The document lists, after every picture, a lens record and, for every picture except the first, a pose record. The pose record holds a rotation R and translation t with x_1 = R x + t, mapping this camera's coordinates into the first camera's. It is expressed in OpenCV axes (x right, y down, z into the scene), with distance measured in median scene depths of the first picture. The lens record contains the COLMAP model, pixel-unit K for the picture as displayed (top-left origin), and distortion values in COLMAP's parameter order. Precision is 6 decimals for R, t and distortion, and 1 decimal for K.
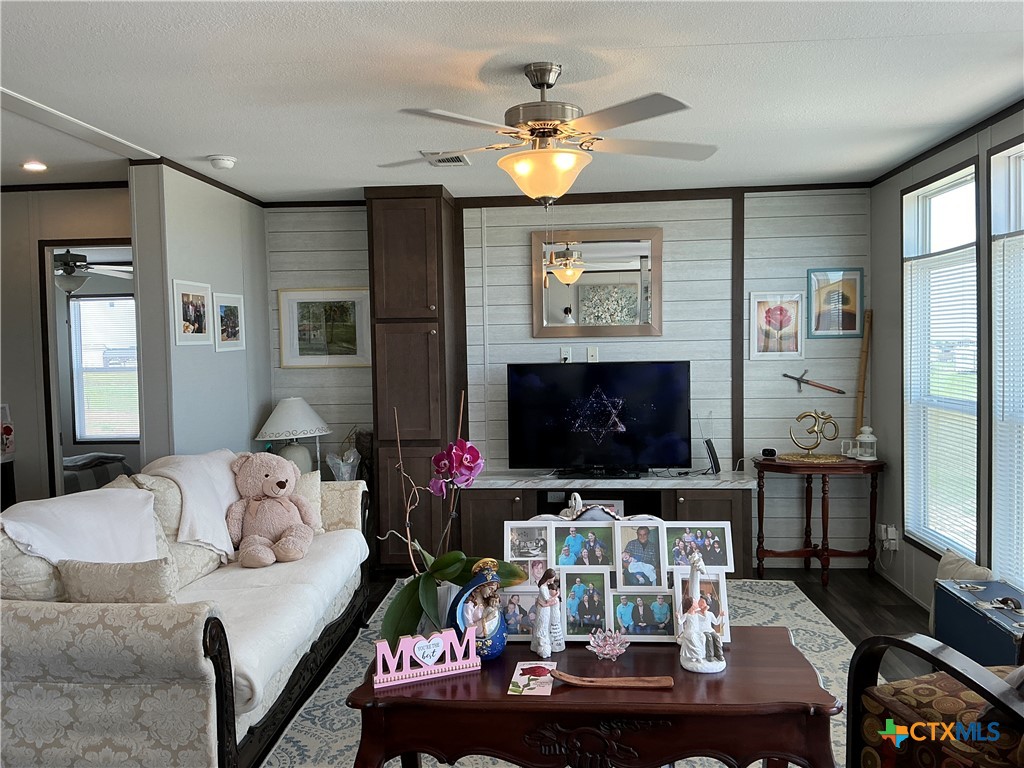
lens RADIAL K [[858.3, 0, 509.9], [0, 858.3, 383.7], [0, 0, 1]] dist [0.101860, -0.191315]
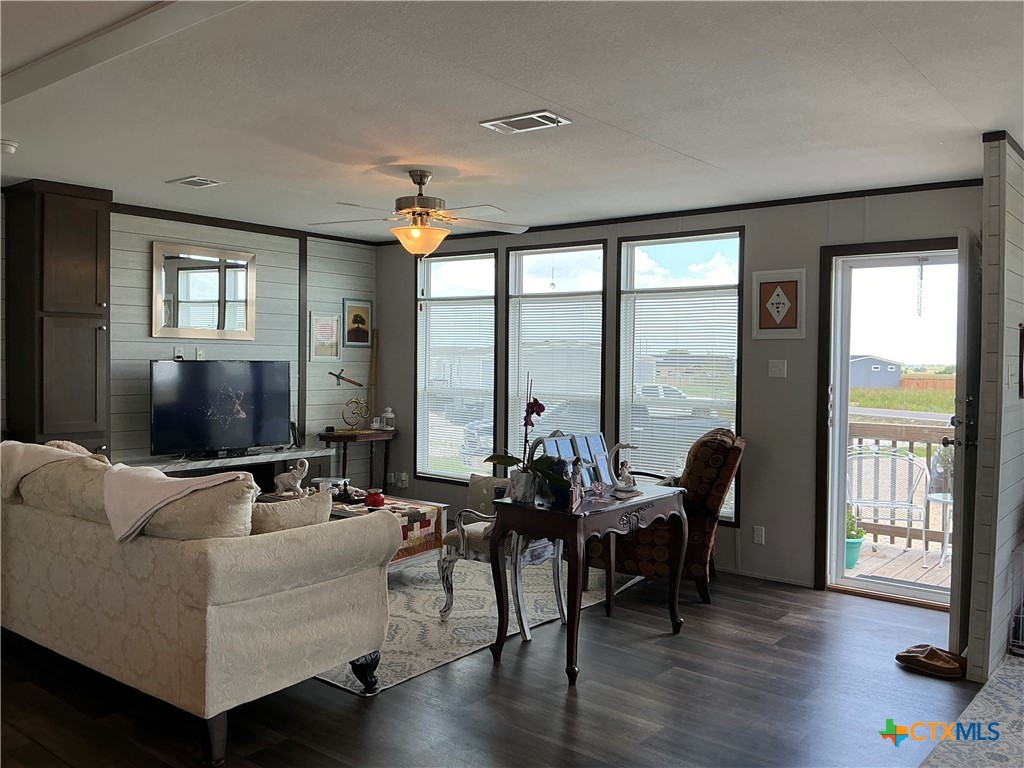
lens RADIAL K [[858.3, 0, 514.6], [0, 858.3, 382.8], [0, 0, 1]] dist [0.101860, -0.191315]
pose [[0.556738, 0.000411, 0.830688, -0.661835], [0.006393, 0.999968, -0.004779, 0.014190], [-0.830664, 0.007971, 0.556718, -0.004496]]
